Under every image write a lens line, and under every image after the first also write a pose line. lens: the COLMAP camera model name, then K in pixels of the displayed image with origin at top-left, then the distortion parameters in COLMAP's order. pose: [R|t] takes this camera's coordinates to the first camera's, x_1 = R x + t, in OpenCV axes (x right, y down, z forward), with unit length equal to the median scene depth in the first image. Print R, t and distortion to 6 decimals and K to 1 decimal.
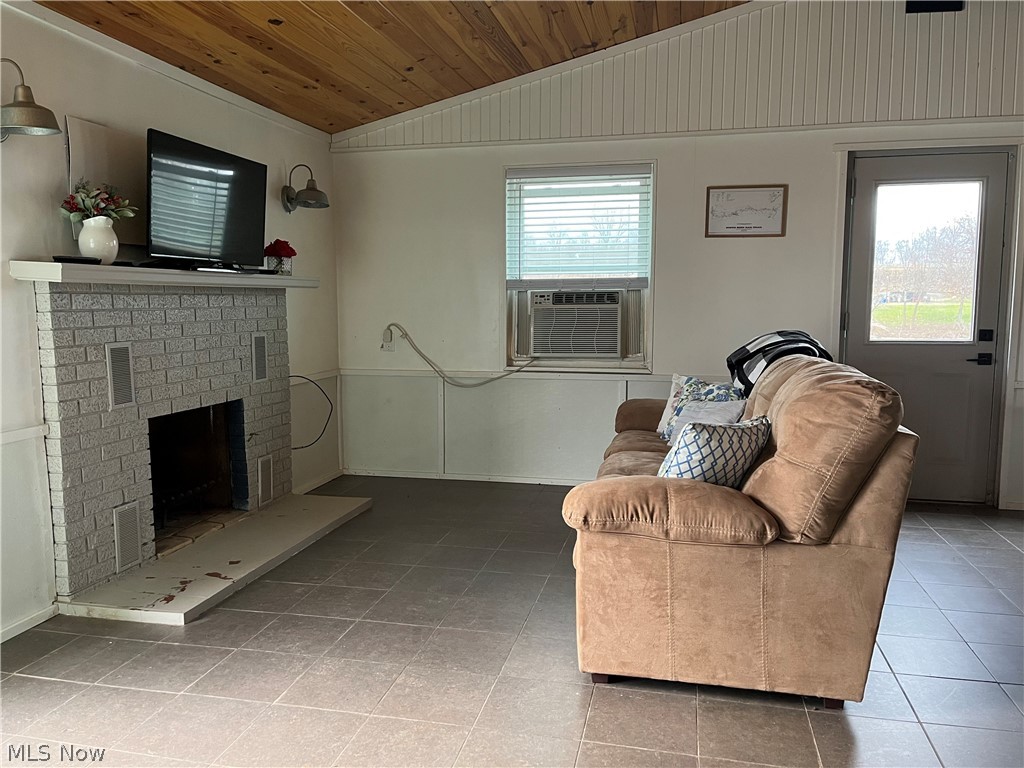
lens RADIAL K [[776.8, 0, 518.5], [0, 776.8, 381.2], [0, 0, 1]] dist [0.047308, -0.038209]
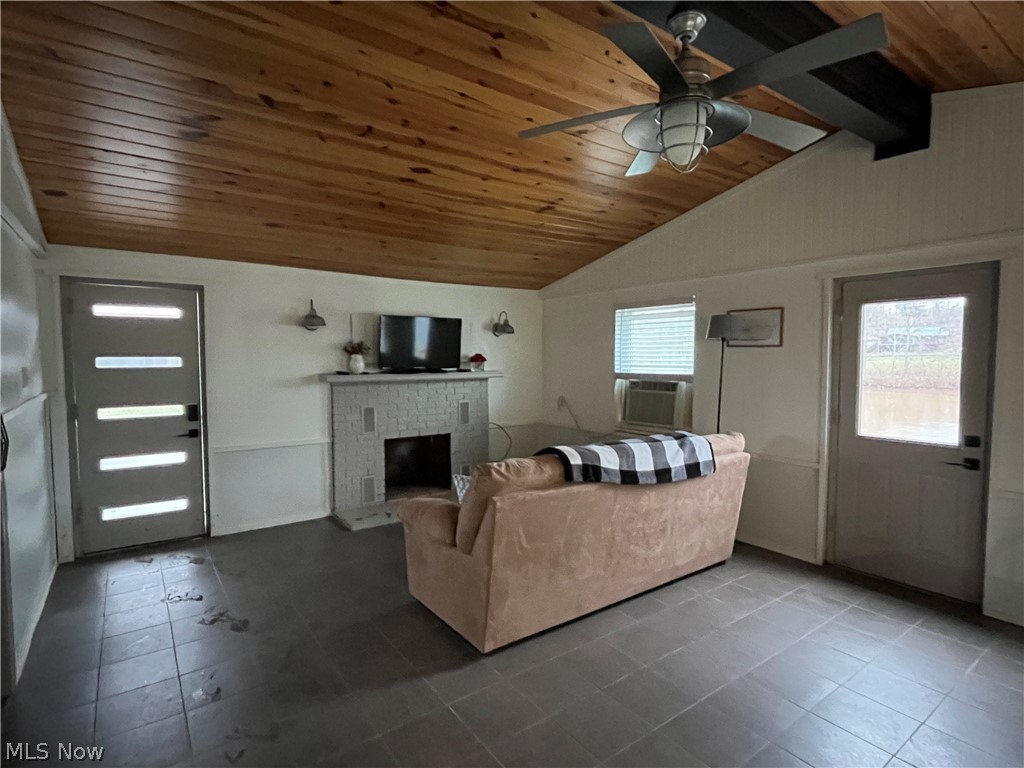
lens RADIAL K [[518.7, 0, 505.5], [0, 518.7, 385.2], [0, 0, 1]] dist [-0.001812, 0.000716]
pose [[0.754020, 0.037046, -0.655806, 0.572539], [-0.071026, 0.997153, -0.025334, -0.071016], [0.653000, 0.065682, 0.754505, 0.071216]]
